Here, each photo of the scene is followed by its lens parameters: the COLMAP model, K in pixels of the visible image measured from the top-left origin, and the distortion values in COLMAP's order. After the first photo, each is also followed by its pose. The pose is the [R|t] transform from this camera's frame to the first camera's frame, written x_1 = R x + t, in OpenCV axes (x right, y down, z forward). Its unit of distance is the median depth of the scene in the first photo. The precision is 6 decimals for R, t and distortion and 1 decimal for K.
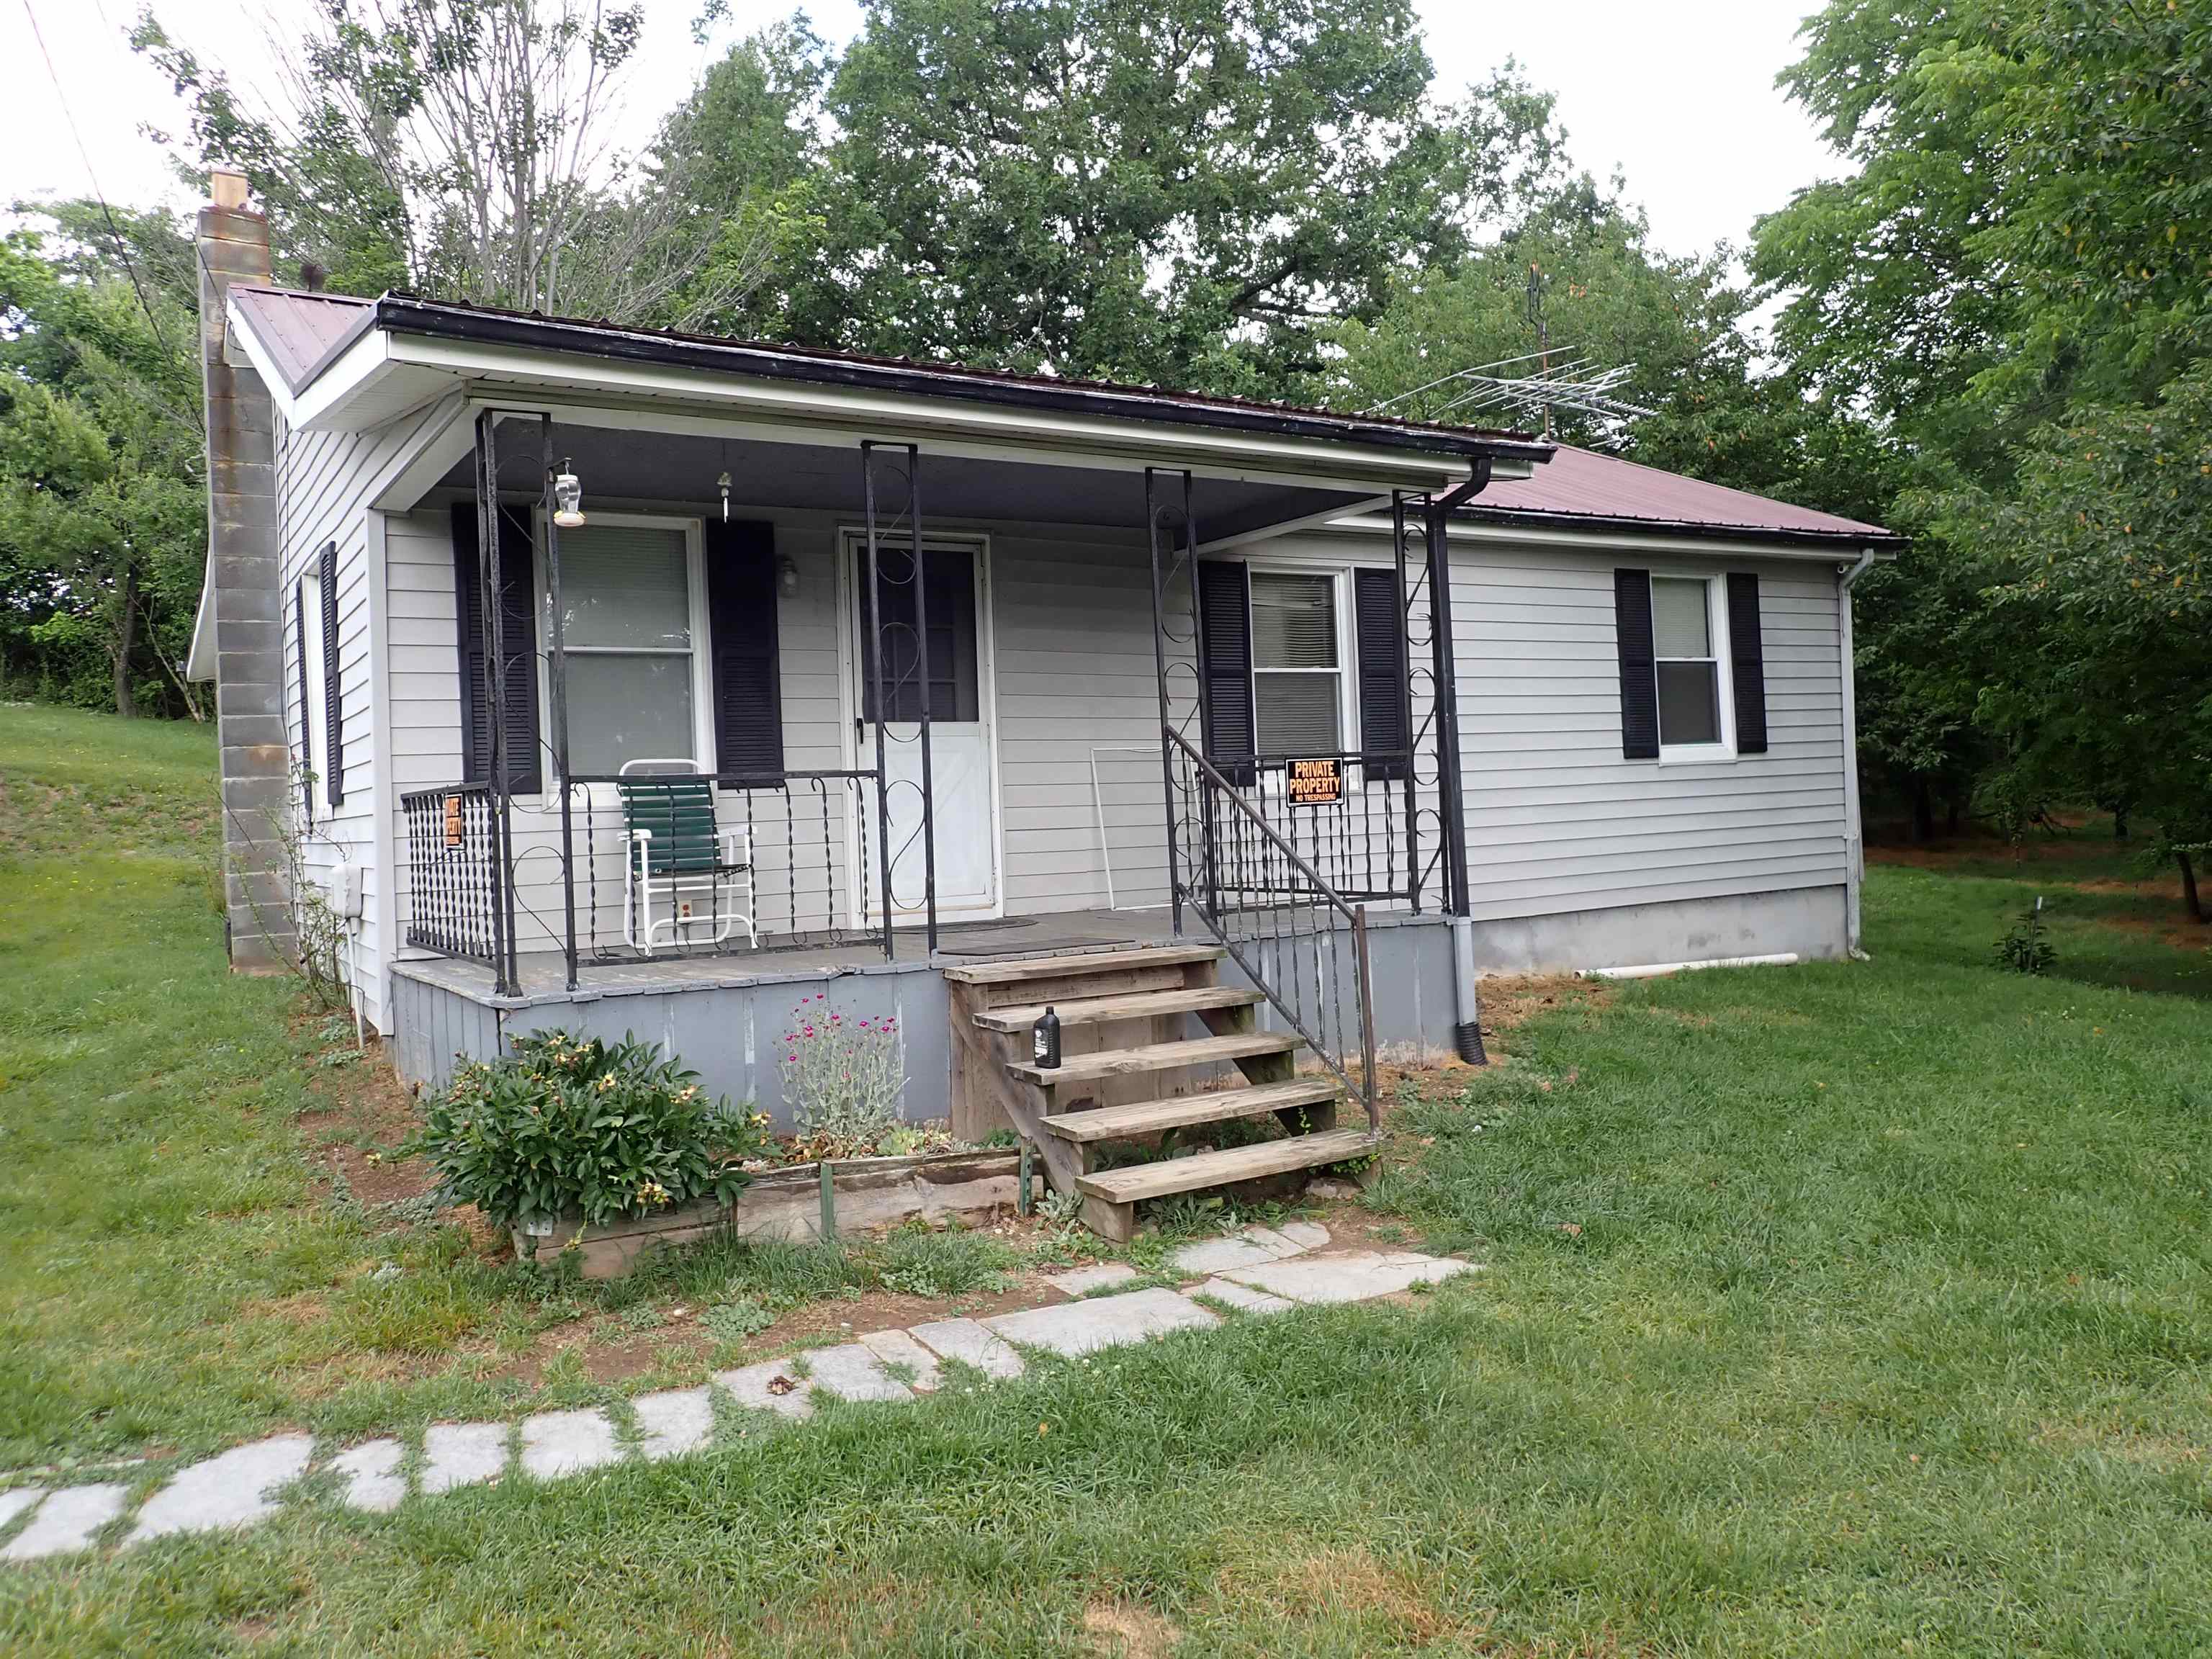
lens RADIAL K [[1646.0, 0, 1109.9], [0, 1646.0, 814.1], [0, 0, 1]] dist [0.024381, -0.000495]
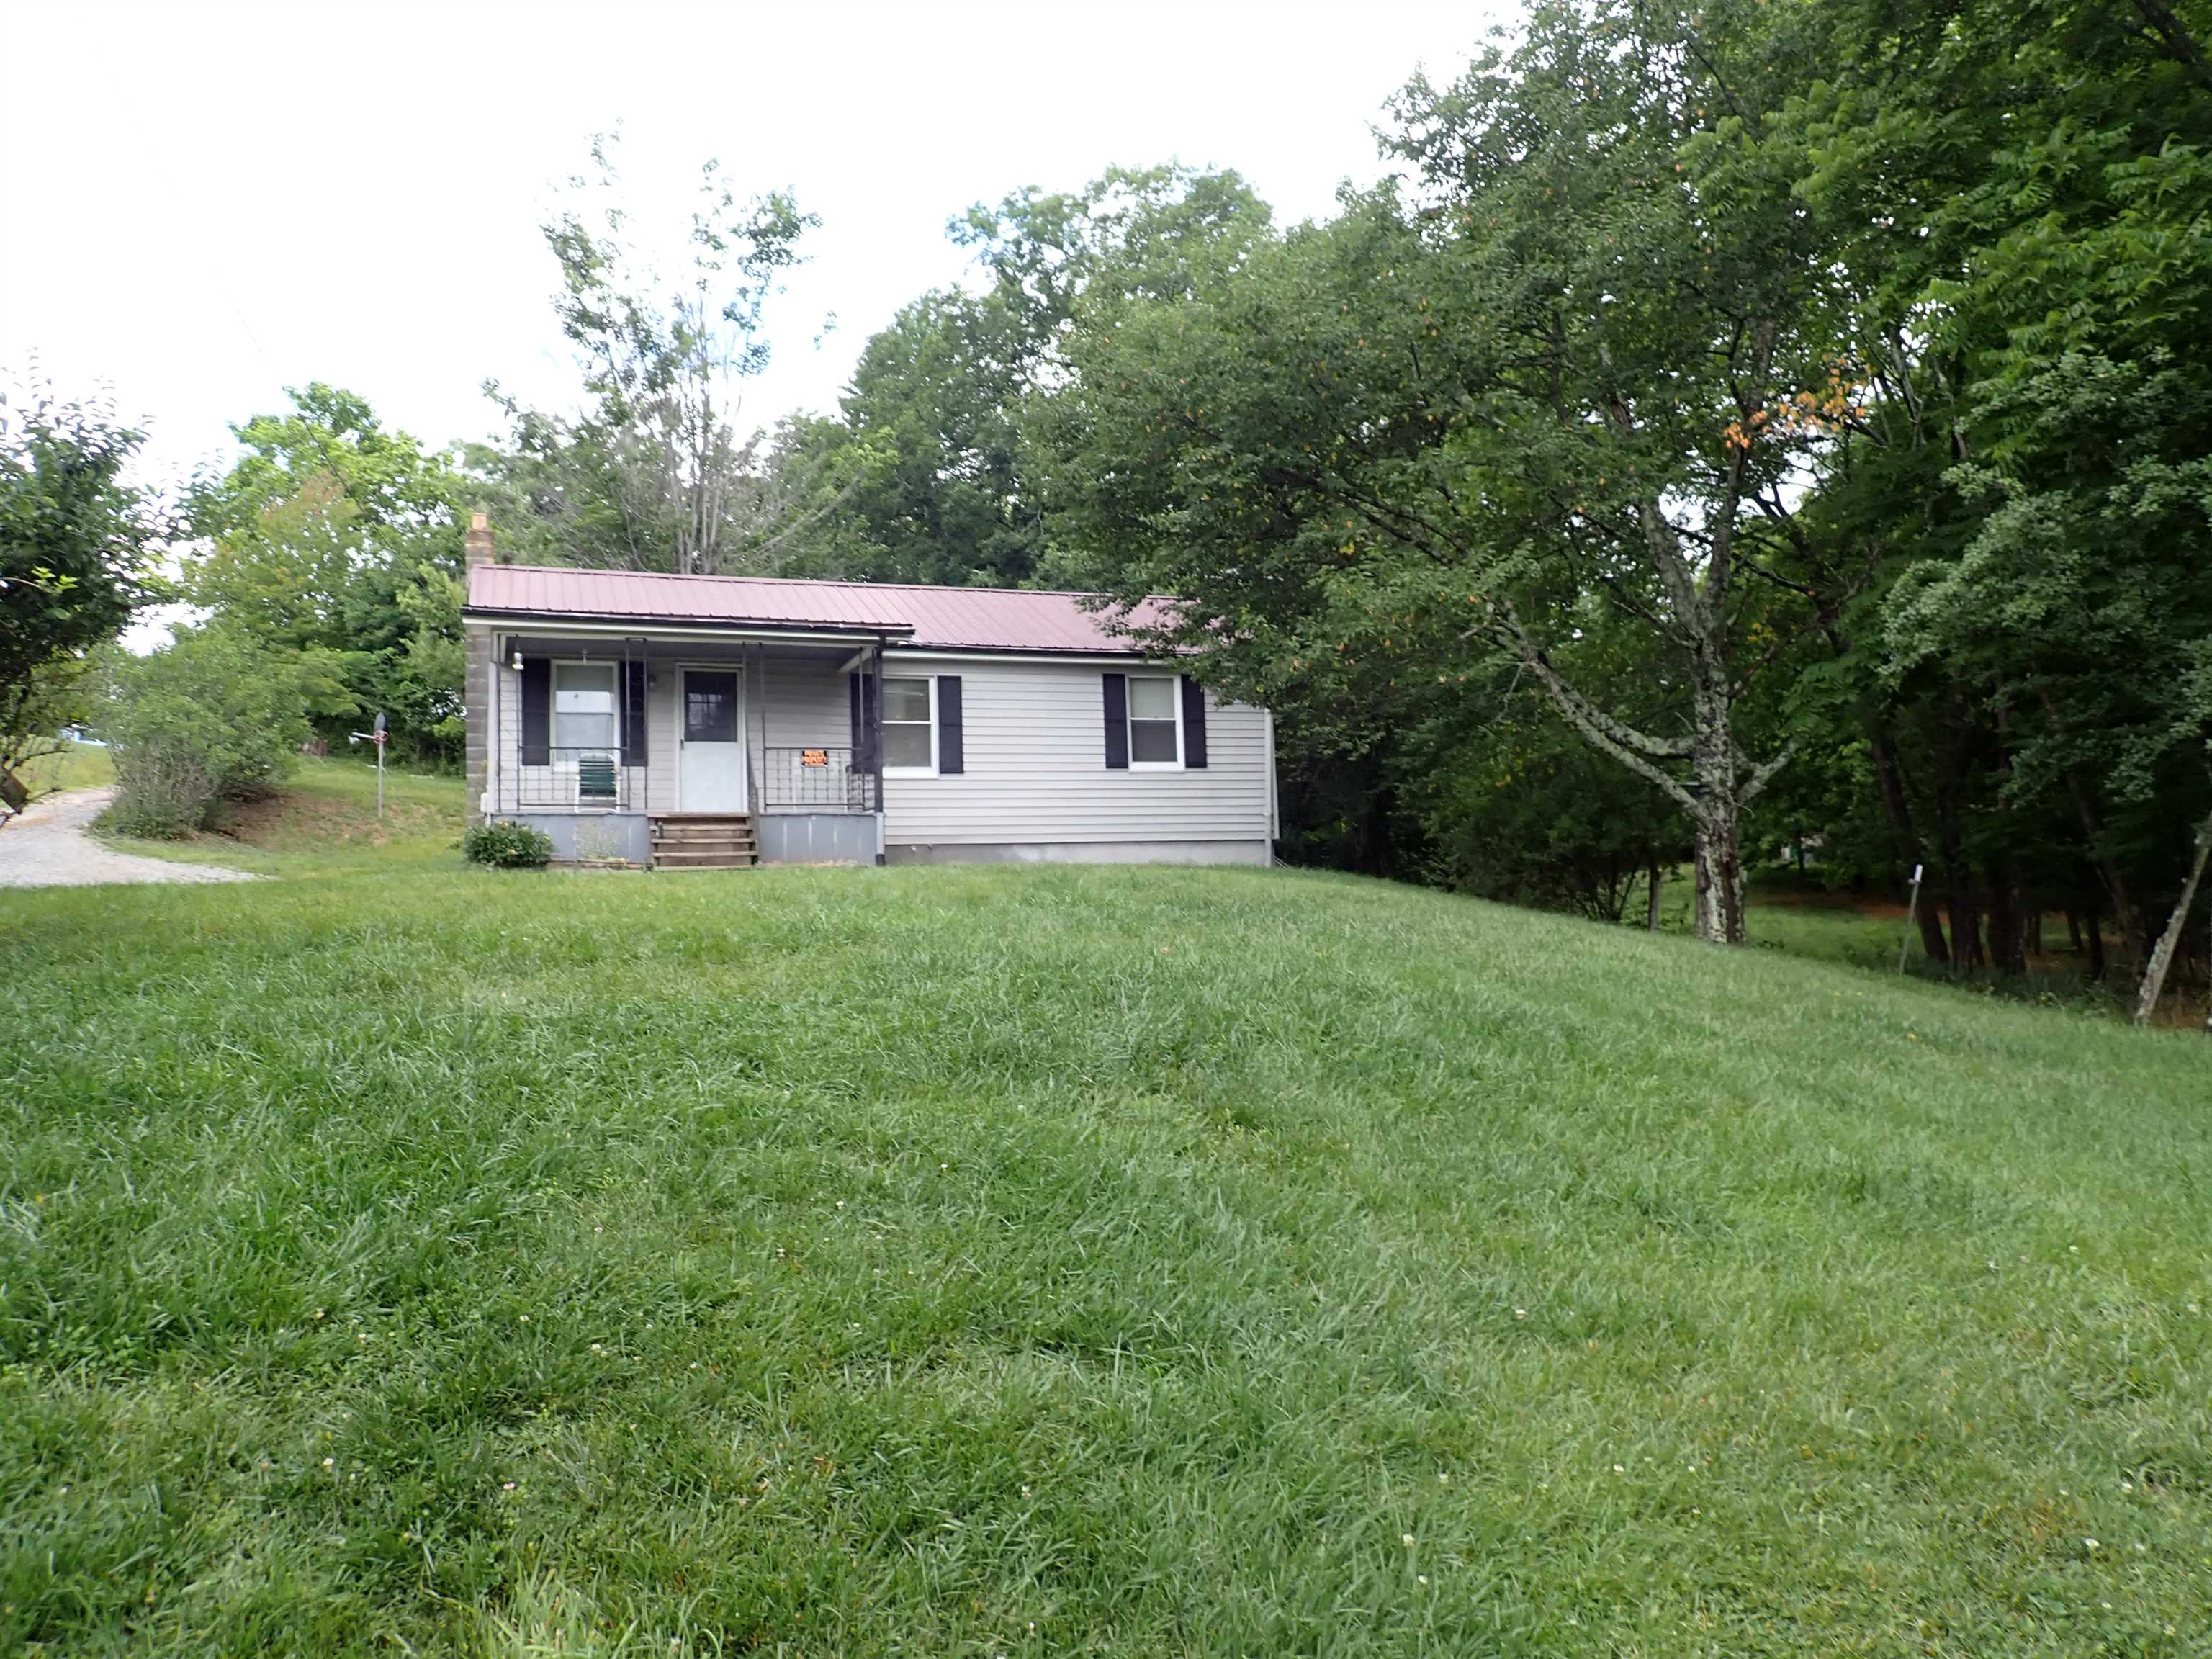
lens RADIAL K [[1646.0, 0, 1102.1], [0, 1646.0, 836.2], [0, 0, 1]] dist [0.024381, -0.000495]
pose [[0.978016, 0.003393, -0.208501, 0.720549], [-0.014029, 0.998673, -0.049554, 0.147136], [0.208056, 0.051389, 0.976766, -0.941105]]
